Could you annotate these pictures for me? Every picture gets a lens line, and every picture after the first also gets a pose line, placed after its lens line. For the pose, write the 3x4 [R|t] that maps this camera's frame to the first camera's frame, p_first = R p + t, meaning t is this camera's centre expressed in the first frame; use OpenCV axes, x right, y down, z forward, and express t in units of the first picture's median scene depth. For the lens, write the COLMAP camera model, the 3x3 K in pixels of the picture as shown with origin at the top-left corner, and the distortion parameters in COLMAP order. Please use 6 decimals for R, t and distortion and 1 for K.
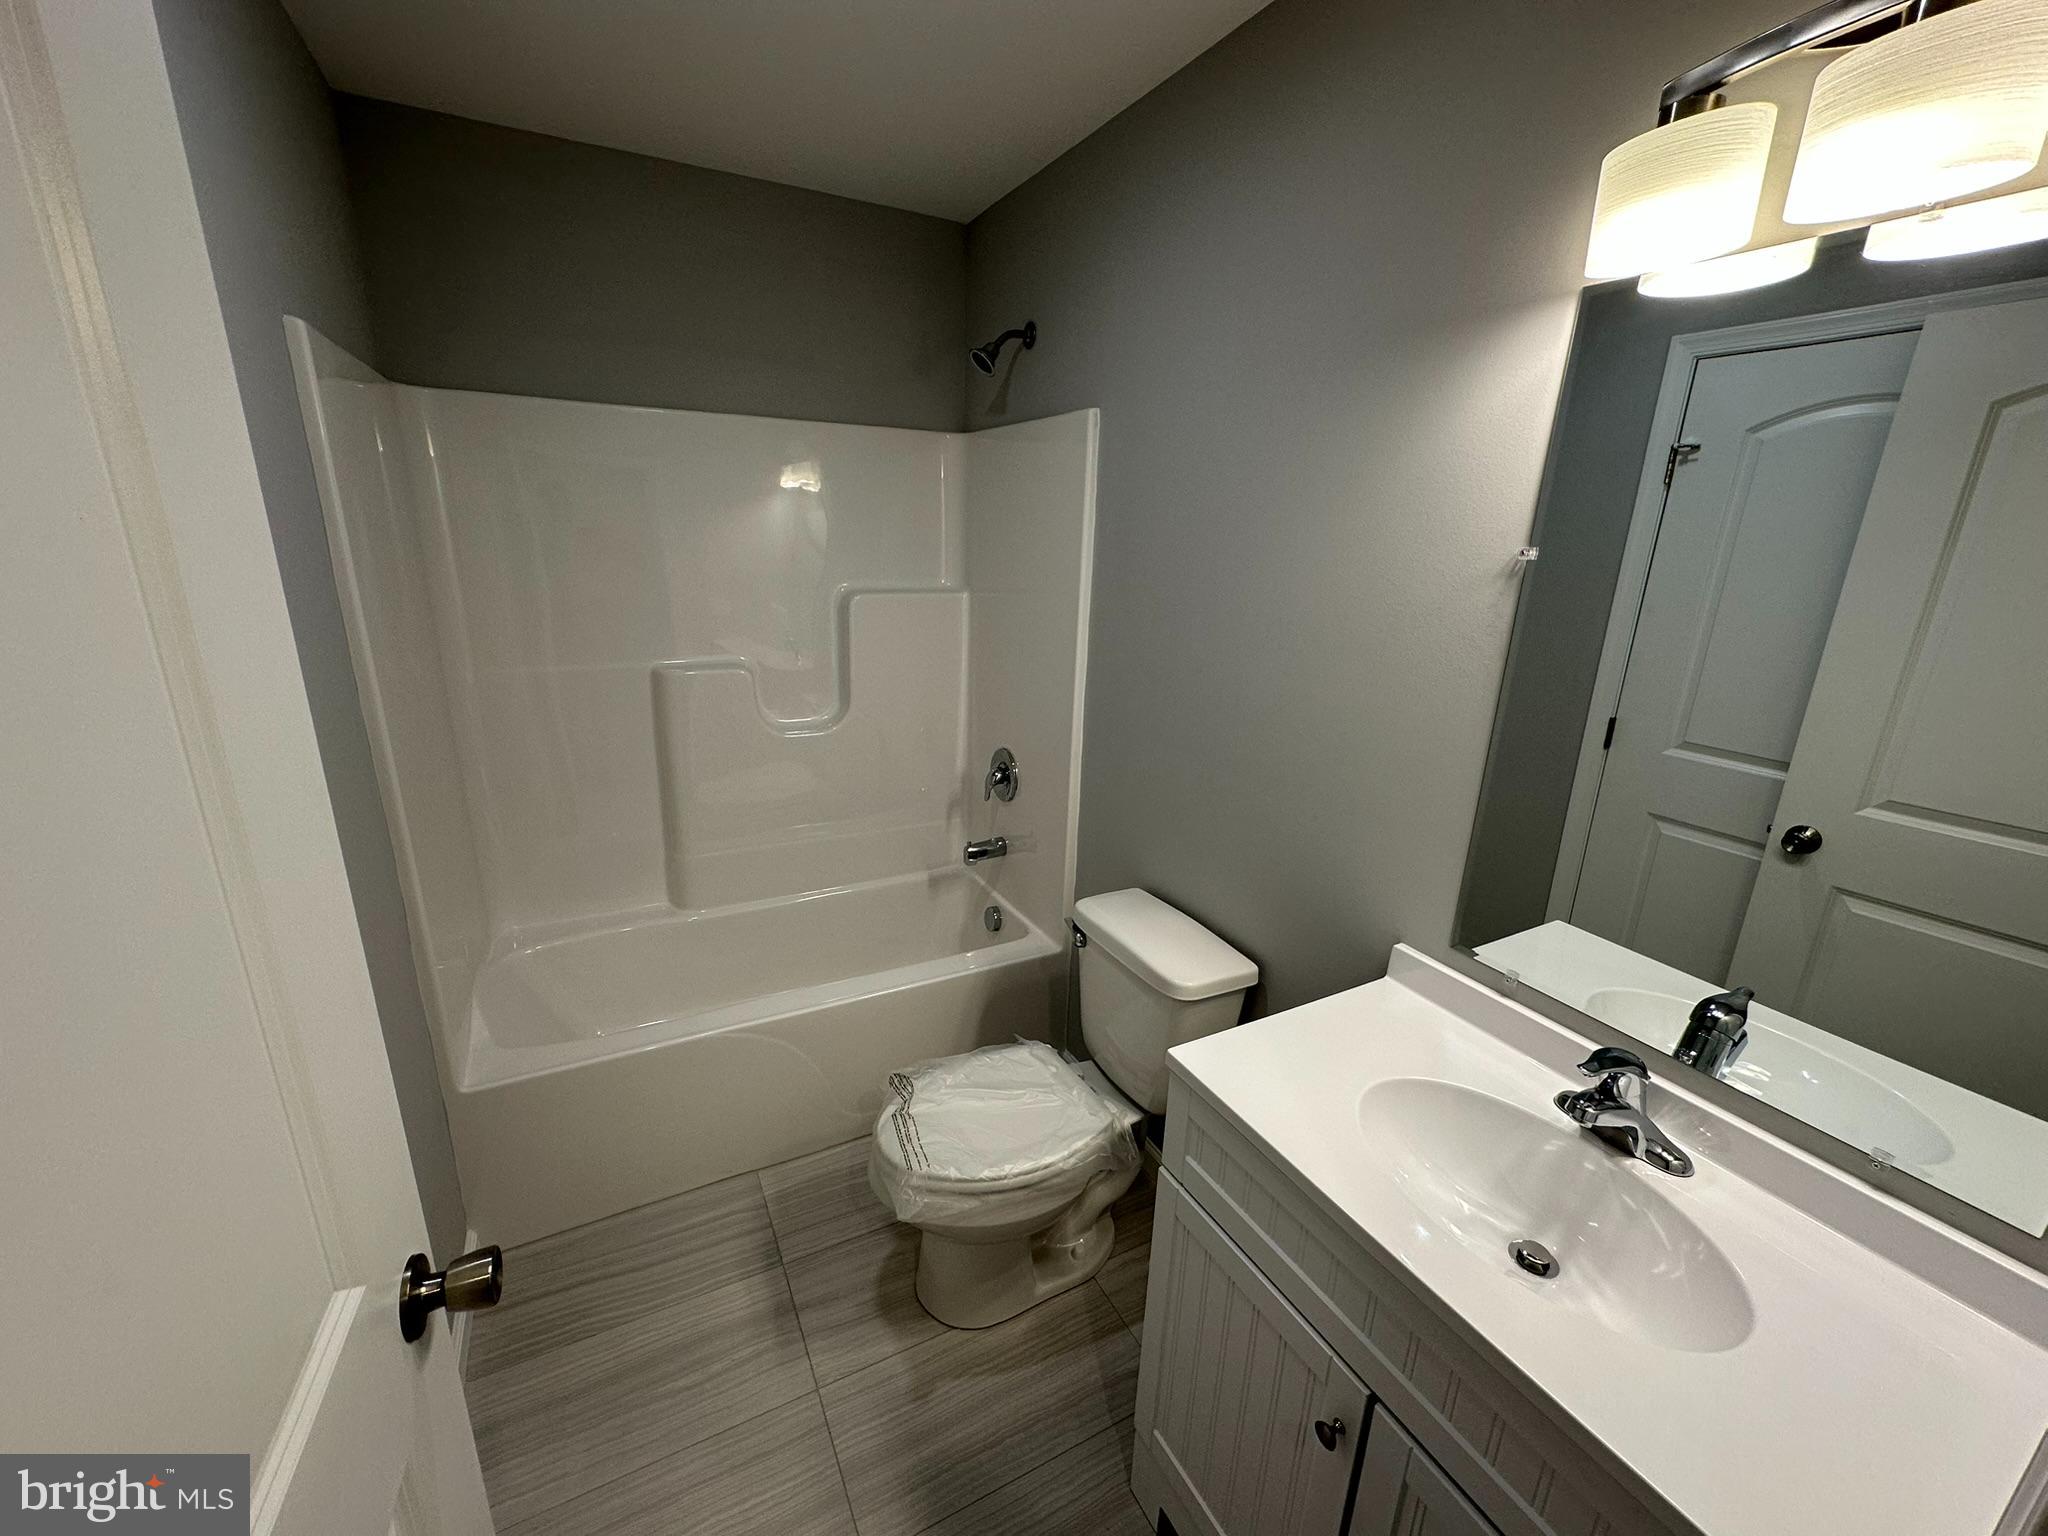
lens RADIAL K [[818.5, 0, 1021.1], [0, 818.5, 768.6], [0, 0, 1]] dist [-0.005330, 0.000385]
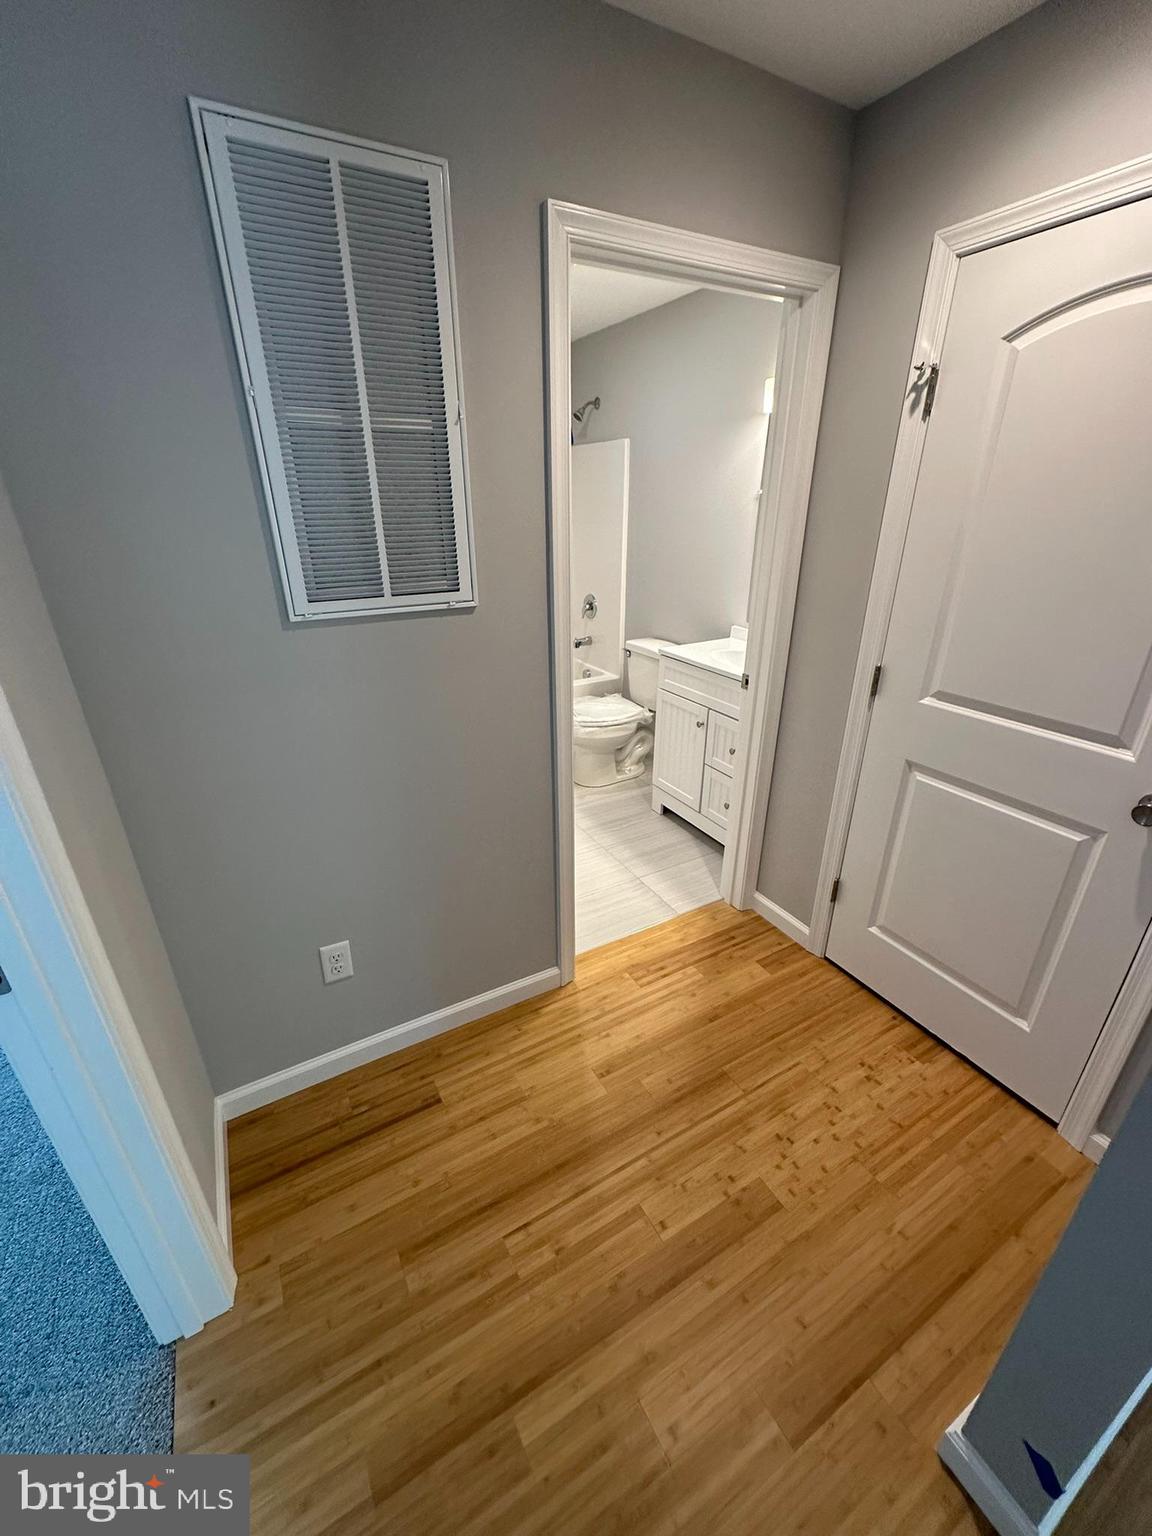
lens RADIAL K [[613.9, 0, 576.2], [0, 613.9, 770.4], [0, 0, 1]] dist [-0.005330, 0.000385]
pose [[0.998829, -0.044381, 0.019249, -0.127361], [0.041134, 0.988595, 0.144875, 0.236920], [-0.025459, -0.143913, 0.989263, -0.847948]]
